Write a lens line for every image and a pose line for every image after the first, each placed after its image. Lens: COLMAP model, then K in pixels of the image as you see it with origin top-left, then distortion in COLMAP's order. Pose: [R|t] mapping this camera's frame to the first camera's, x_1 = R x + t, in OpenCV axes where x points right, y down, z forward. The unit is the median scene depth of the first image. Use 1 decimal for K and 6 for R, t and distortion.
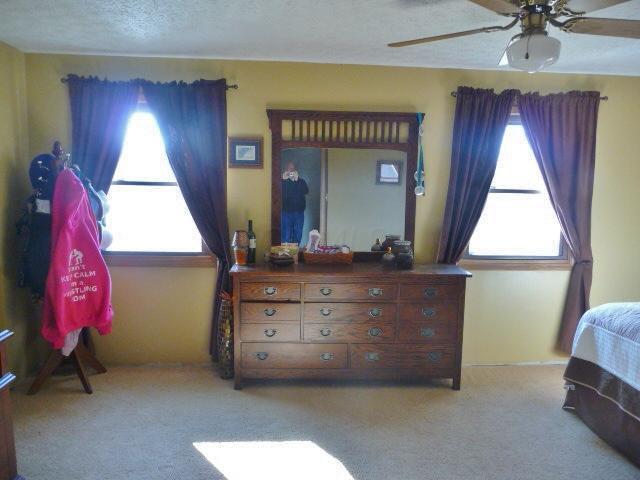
lens RADIAL K [[533.0, 0, 320.0], [0, 533.0, 240.0], [0, 0, 1]] dist [-0.021118, 0.003908]
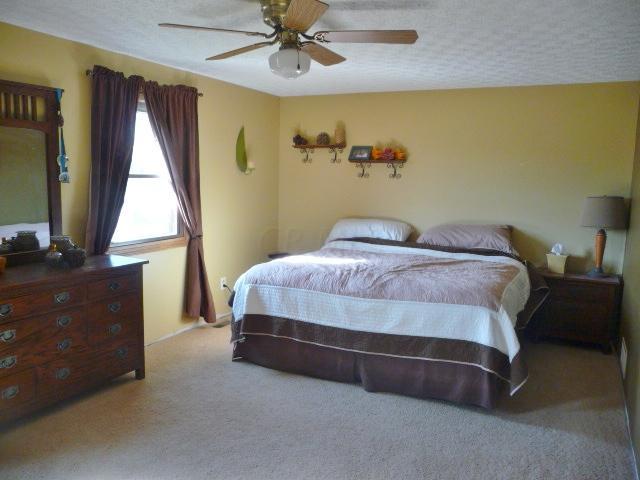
lens RADIAL K [[533.0, 0, 320.0], [0, 533.0, 240.0], [0, 0, 1]] dist [-0.021118, 0.003908]
pose [[0.510931, -0.118332, 0.851438, -0.361543], [0.085866, 0.992552, 0.086417, -0.029692], [-0.855323, 0.028956, 0.517286, 0.184126]]
